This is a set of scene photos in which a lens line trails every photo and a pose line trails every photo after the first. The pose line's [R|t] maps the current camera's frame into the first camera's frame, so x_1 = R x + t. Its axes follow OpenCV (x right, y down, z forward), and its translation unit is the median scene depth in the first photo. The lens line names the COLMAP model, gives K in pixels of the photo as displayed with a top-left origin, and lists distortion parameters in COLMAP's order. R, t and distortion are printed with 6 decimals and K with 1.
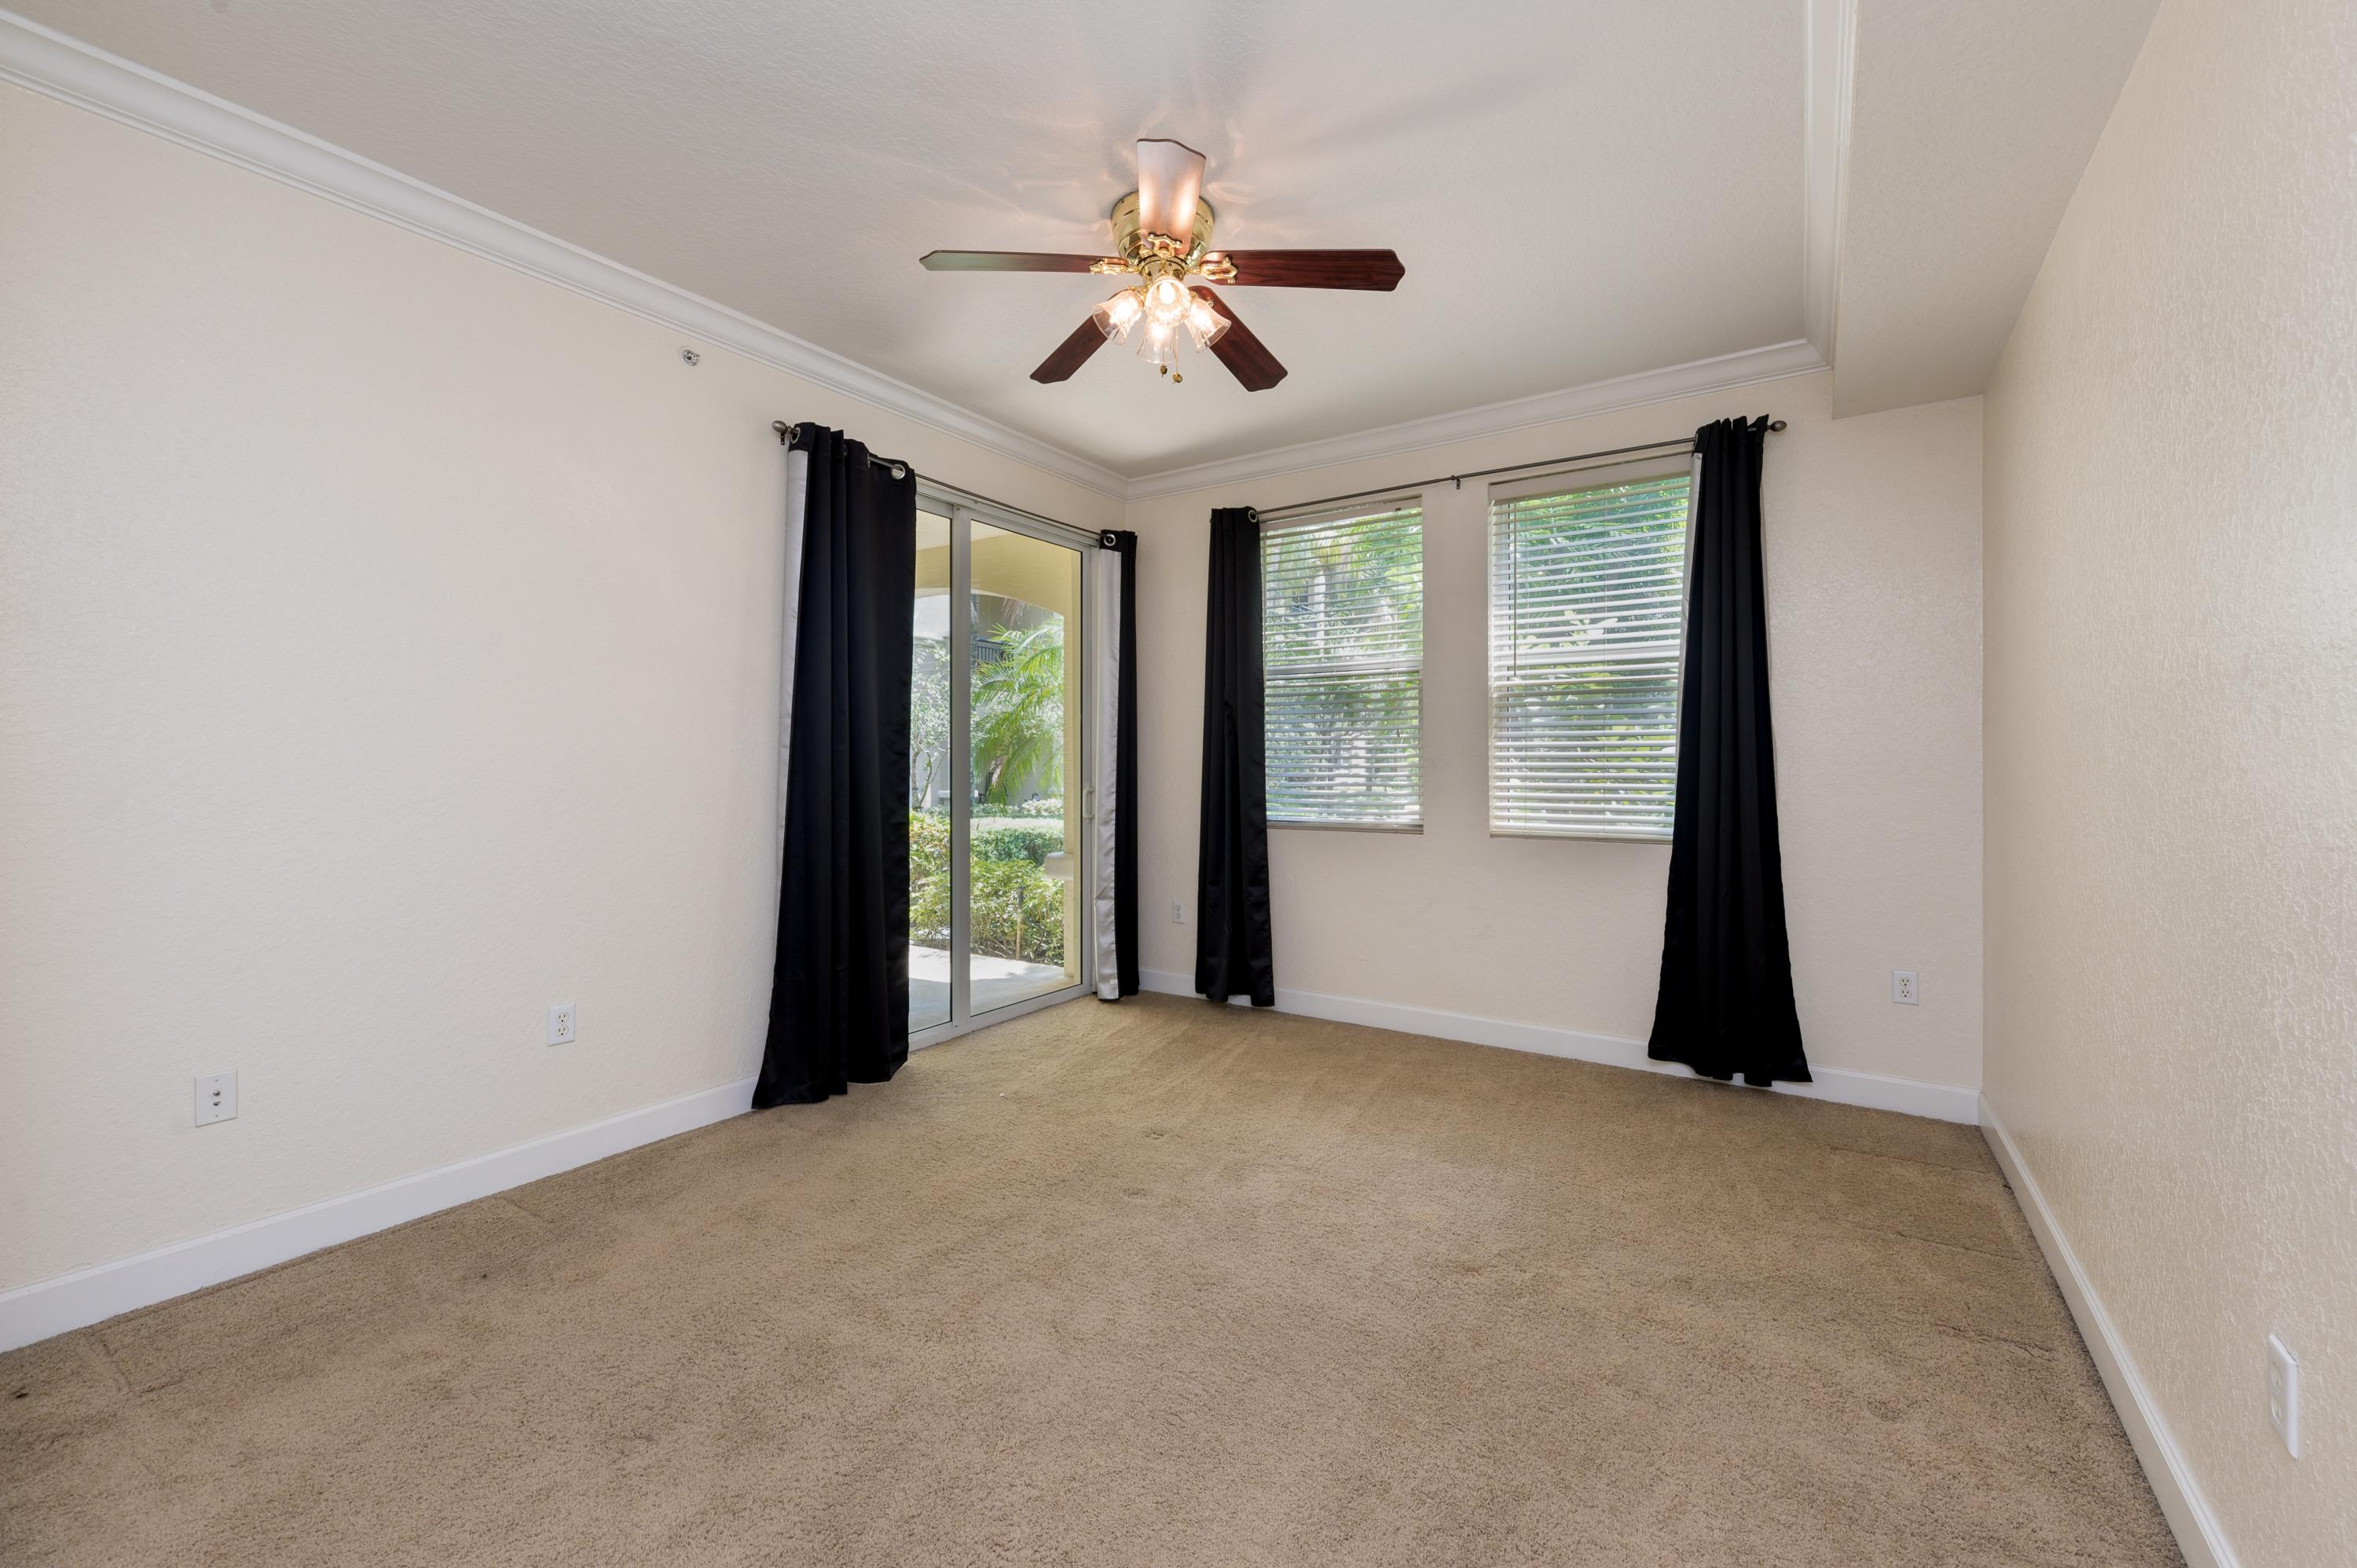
lens RADIAL K [[938.6, 0, 1178.5], [0, 938.6, 784.0], [0, 0, 1]] dist [0.000634, 0.000048]
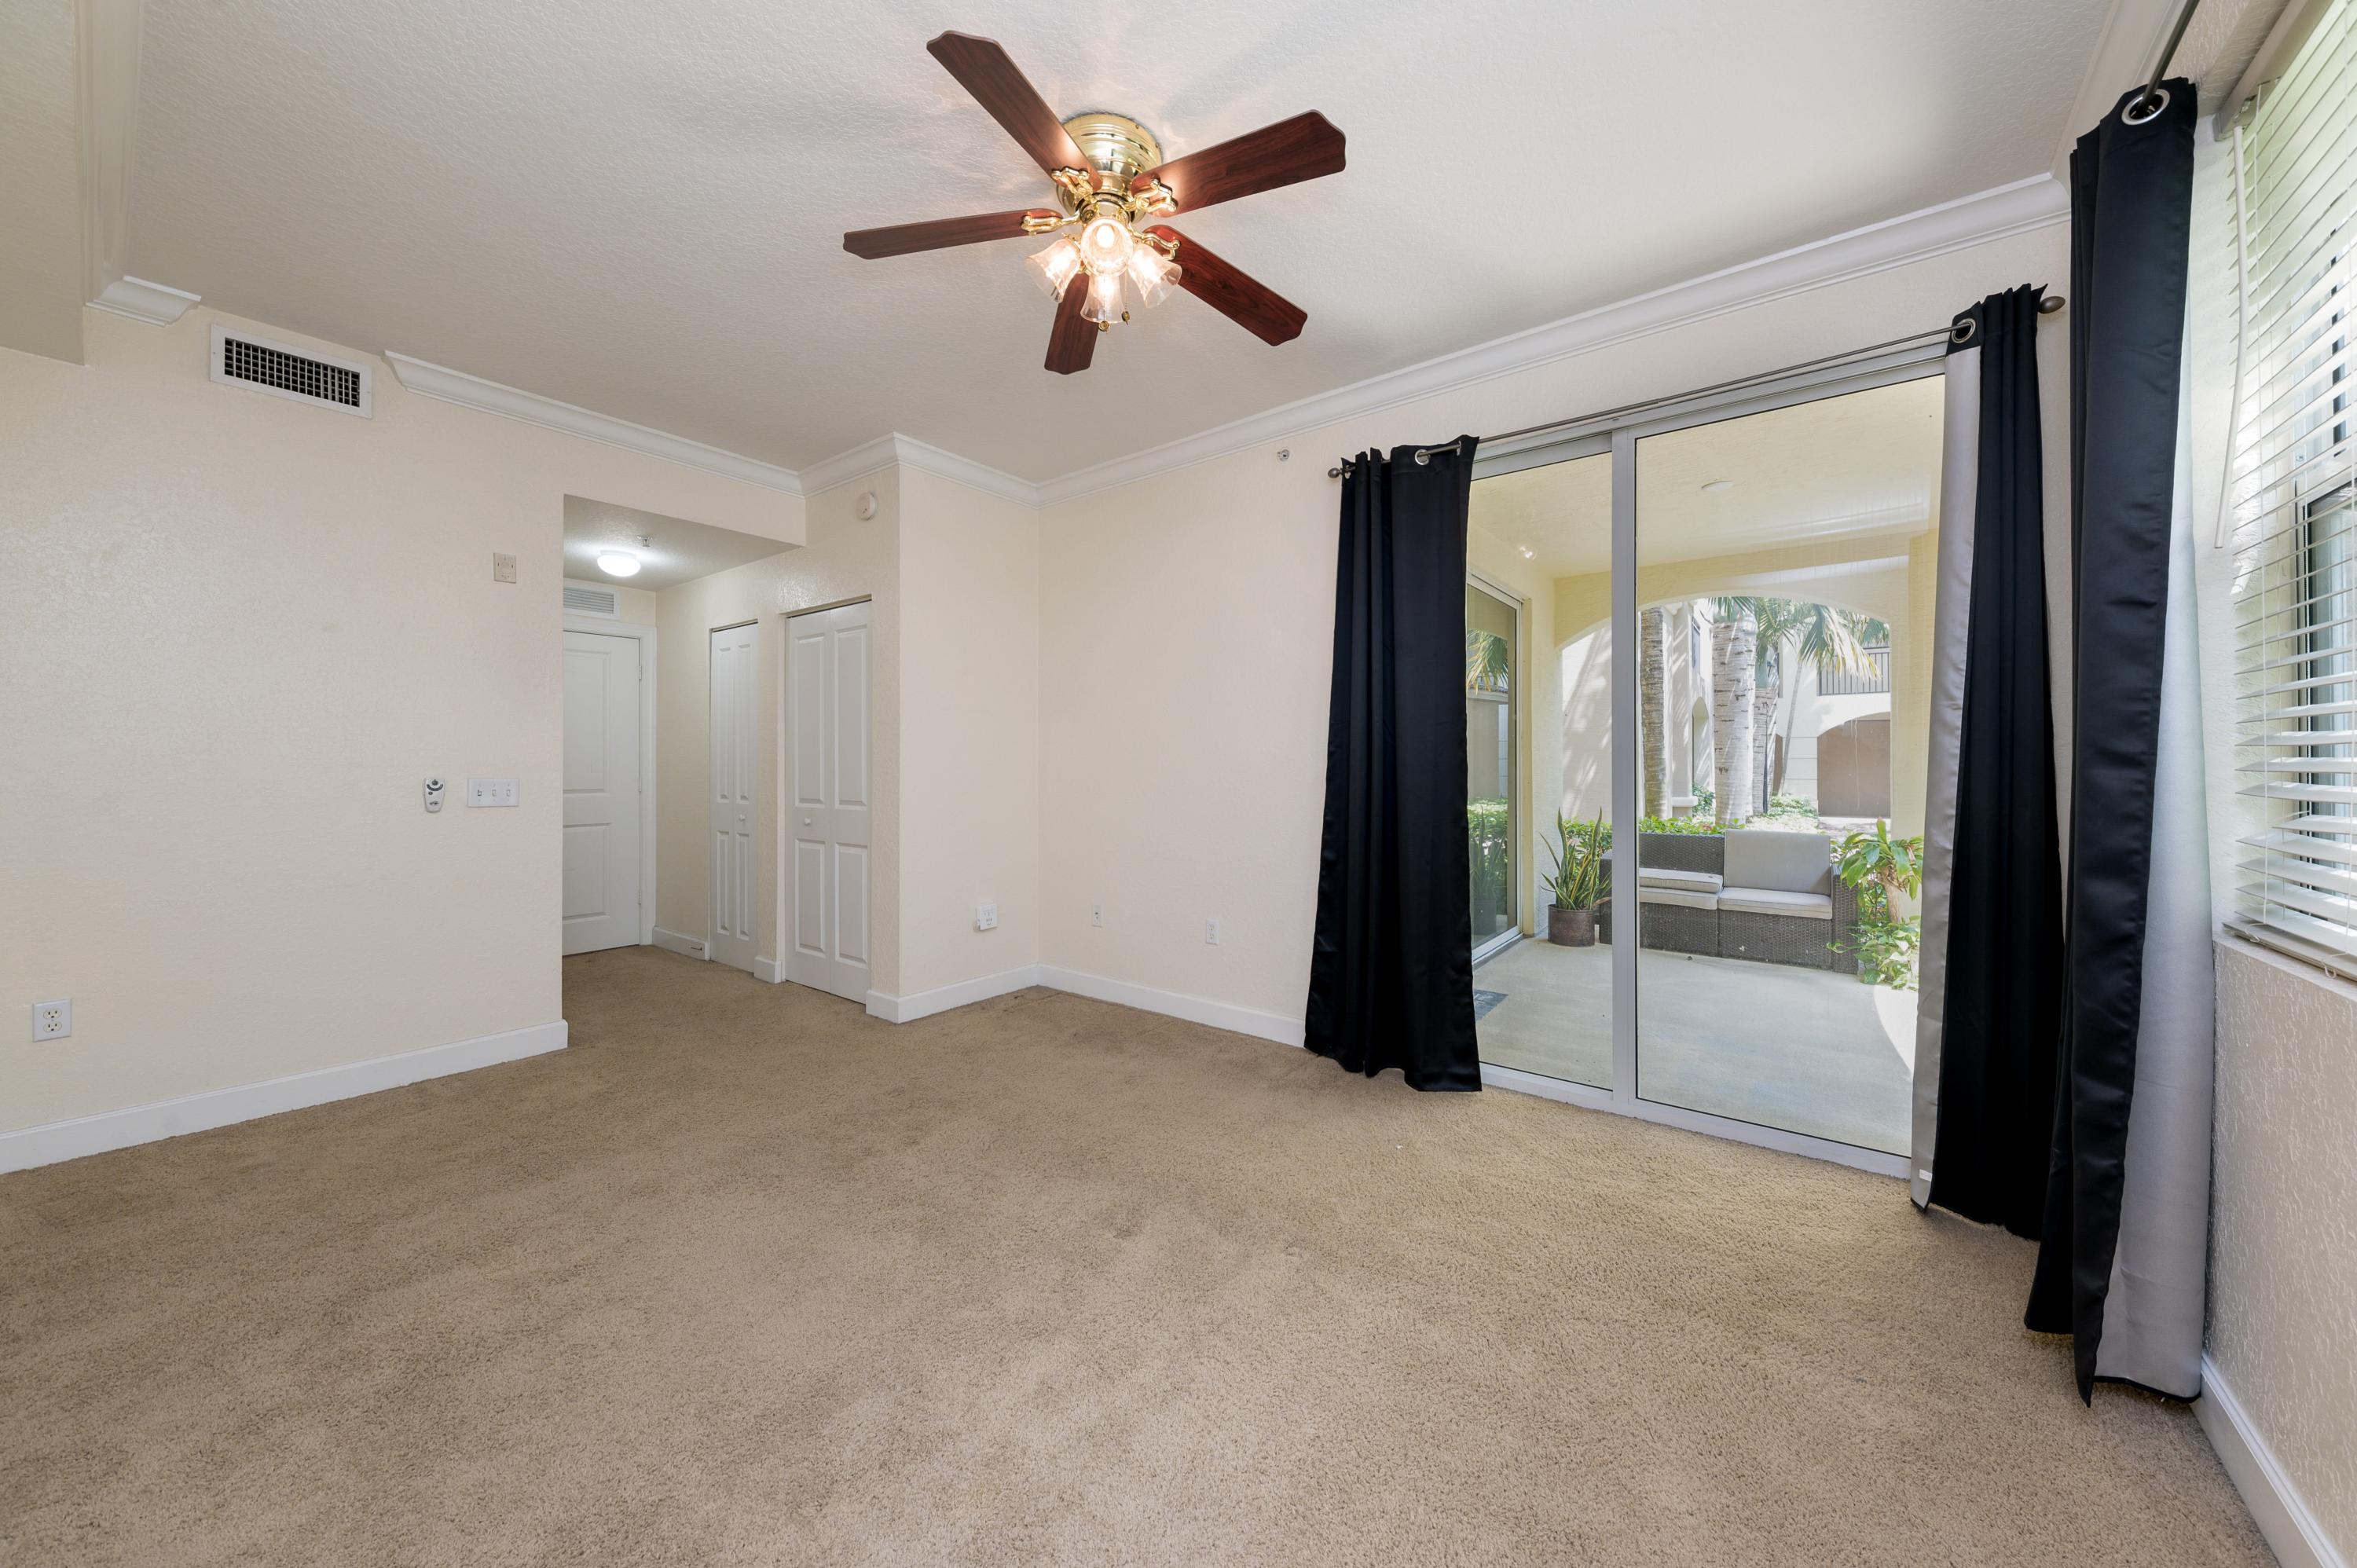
lens RADIAL K [[822.3, 0, 1175.5], [0, 822.3, 773.0], [0, 0, 1]] dist [0.000020, -0.000034]
pose [[-0.074573, 0.003786, -0.997208, 0.588370], [-0.019993, 0.999786, 0.005291, -0.010132], [0.997015, 0.020332, -0.074481, 0.860660]]
